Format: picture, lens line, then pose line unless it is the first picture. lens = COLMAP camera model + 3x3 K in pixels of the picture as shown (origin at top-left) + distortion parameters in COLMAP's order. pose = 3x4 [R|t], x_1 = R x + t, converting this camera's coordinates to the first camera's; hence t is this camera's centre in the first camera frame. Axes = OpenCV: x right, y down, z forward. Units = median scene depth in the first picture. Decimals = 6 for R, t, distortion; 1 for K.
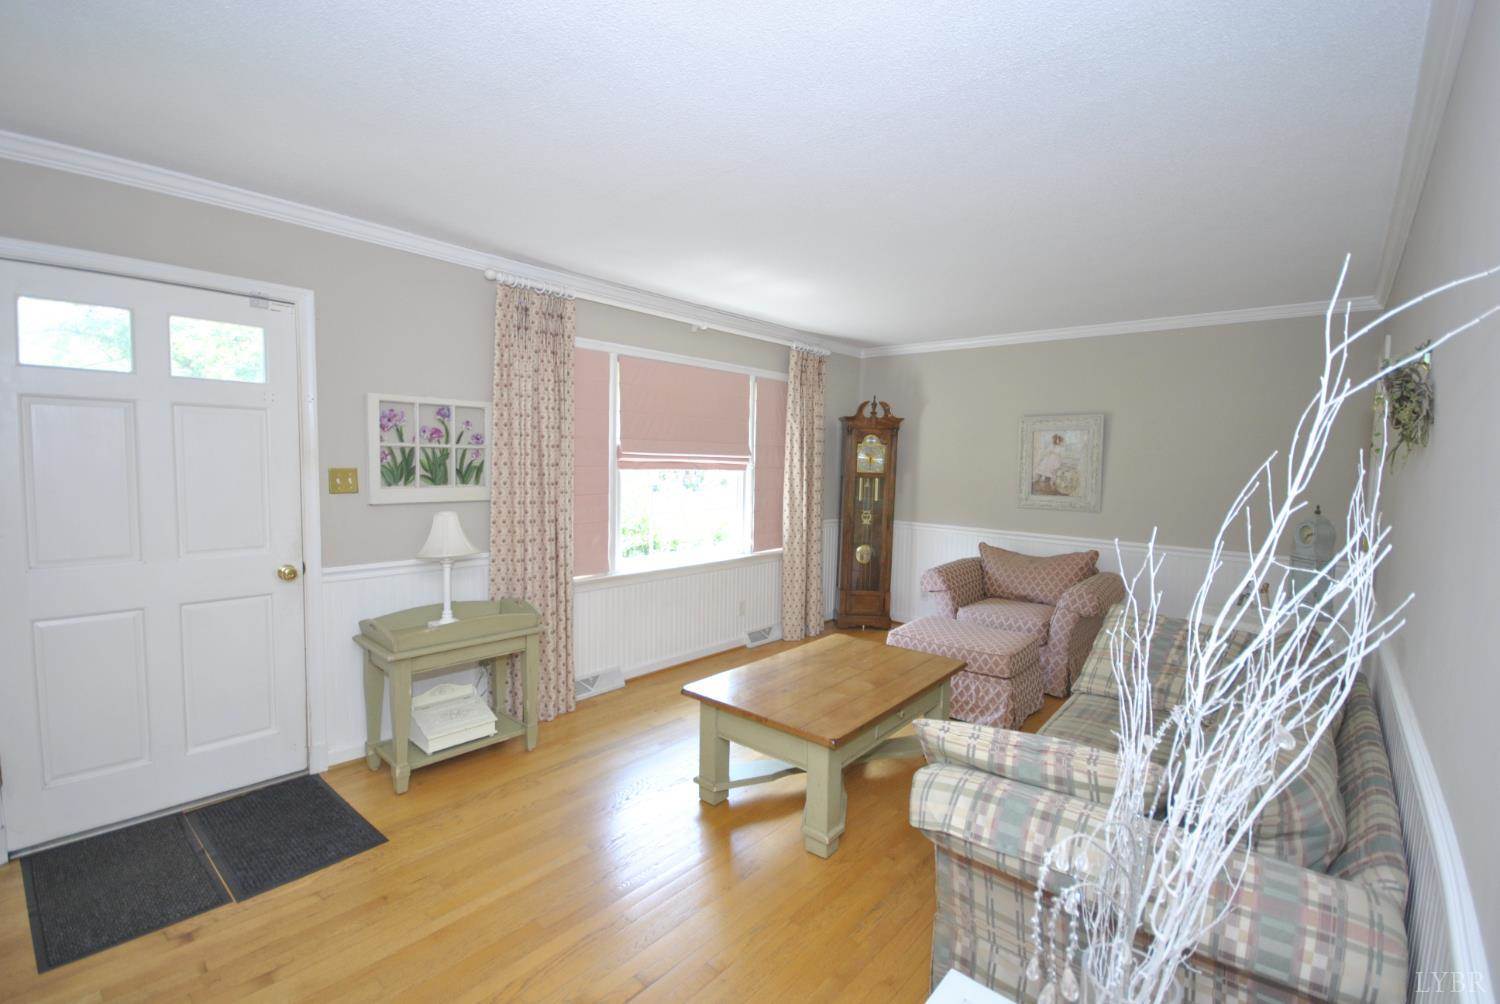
lens RADIAL K [[659.5, 0, 761.7], [0, 659.5, 511.2], [0, 0, 1]] dist [0.000651, -0.006125]
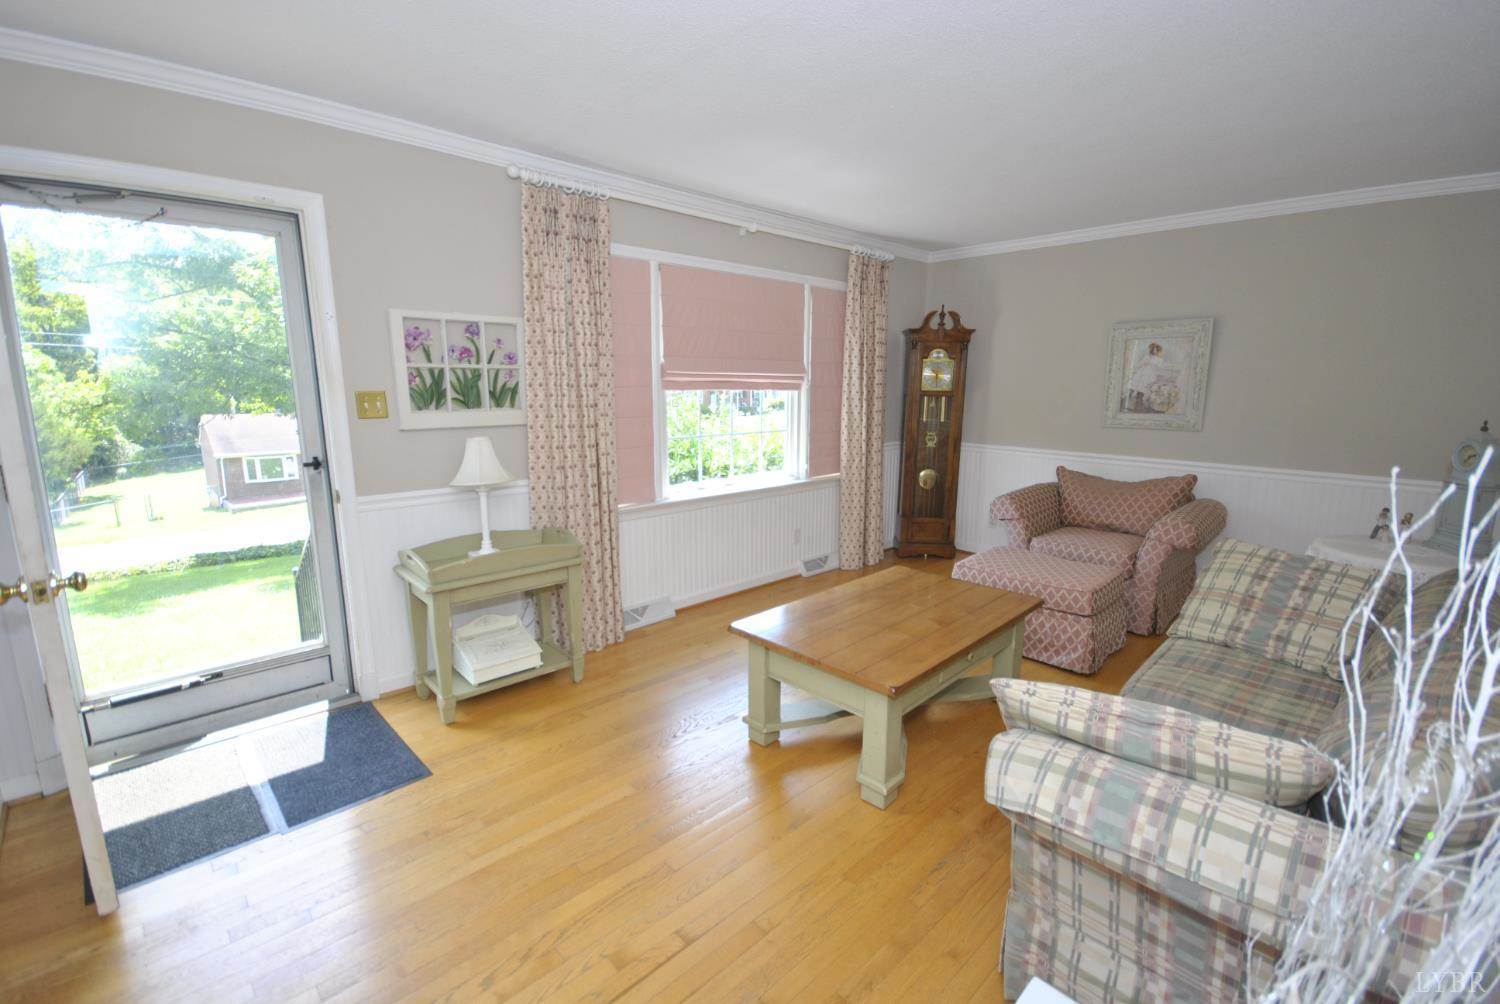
lens RADIAL K [[659.5, 0, 756.5], [0, 659.5, 507.9], [0, 0, 1]] dist [0.000651, -0.006125]
pose [[0.995360, 0.001464, -0.096211, 0.006052], [0.009121, 0.993947, 0.109484, 0.001689], [0.095789, -0.109854, 0.989321, 0.082720]]
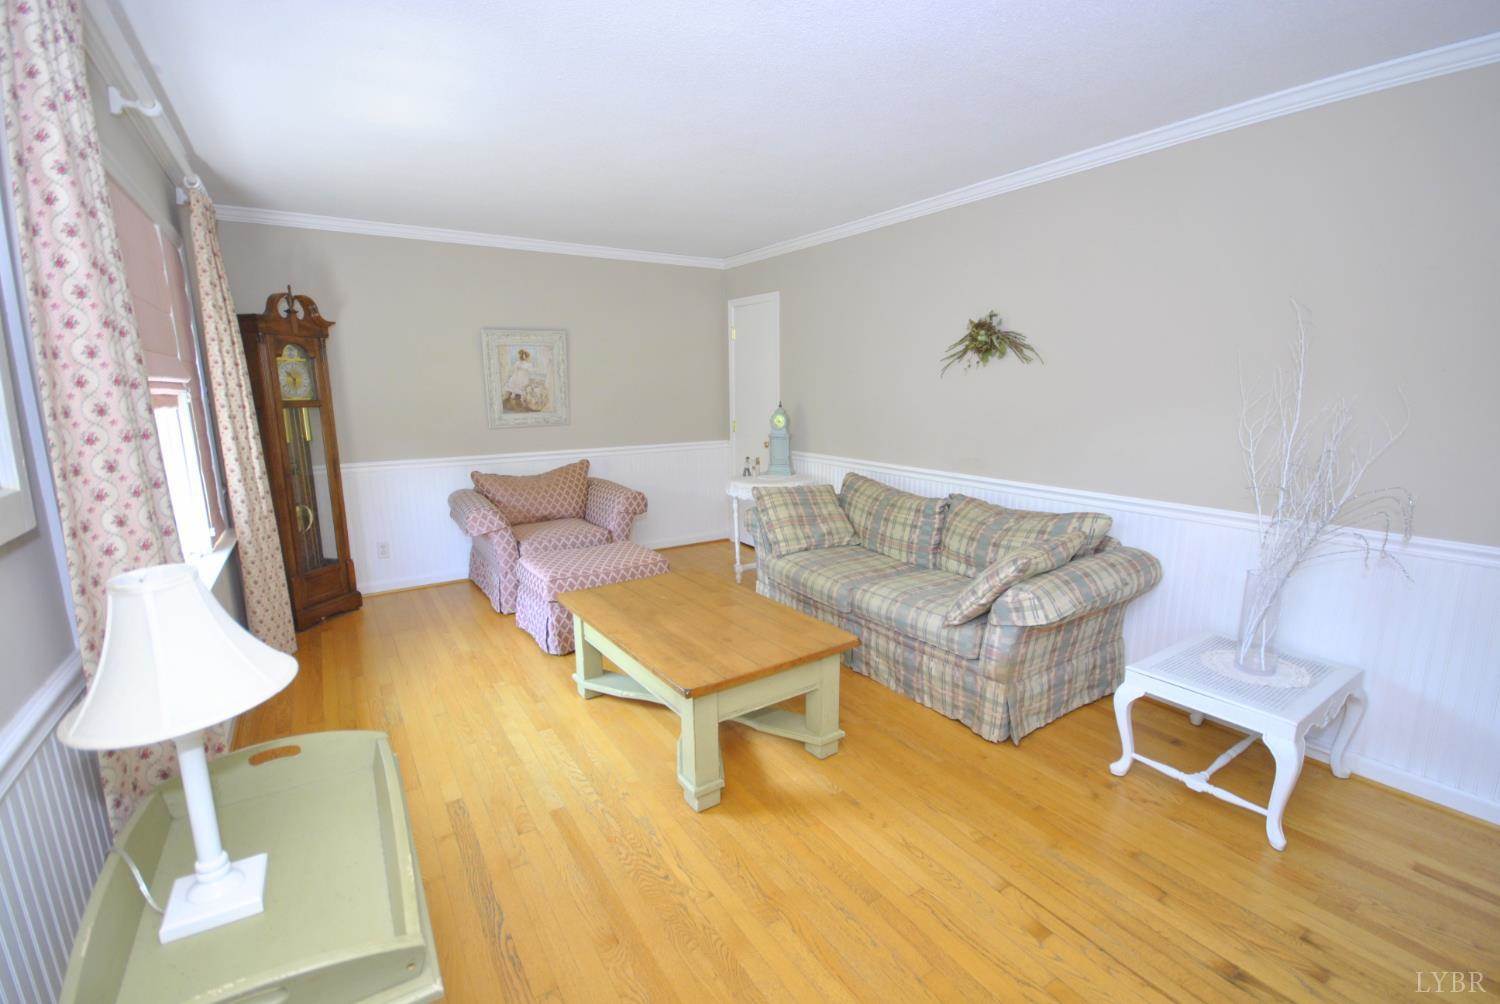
lens RADIAL K [[659.5, 0, 747.0], [0, 659.5, 508.6], [0, 0, 1]] dist [0.000651, -0.006125]
pose [[0.253350, -0.208924, 0.944545, -0.675675], [0.089655, 0.977269, 0.192114, -0.066716], [-0.963211, 0.036011, 0.266322, 0.644730]]
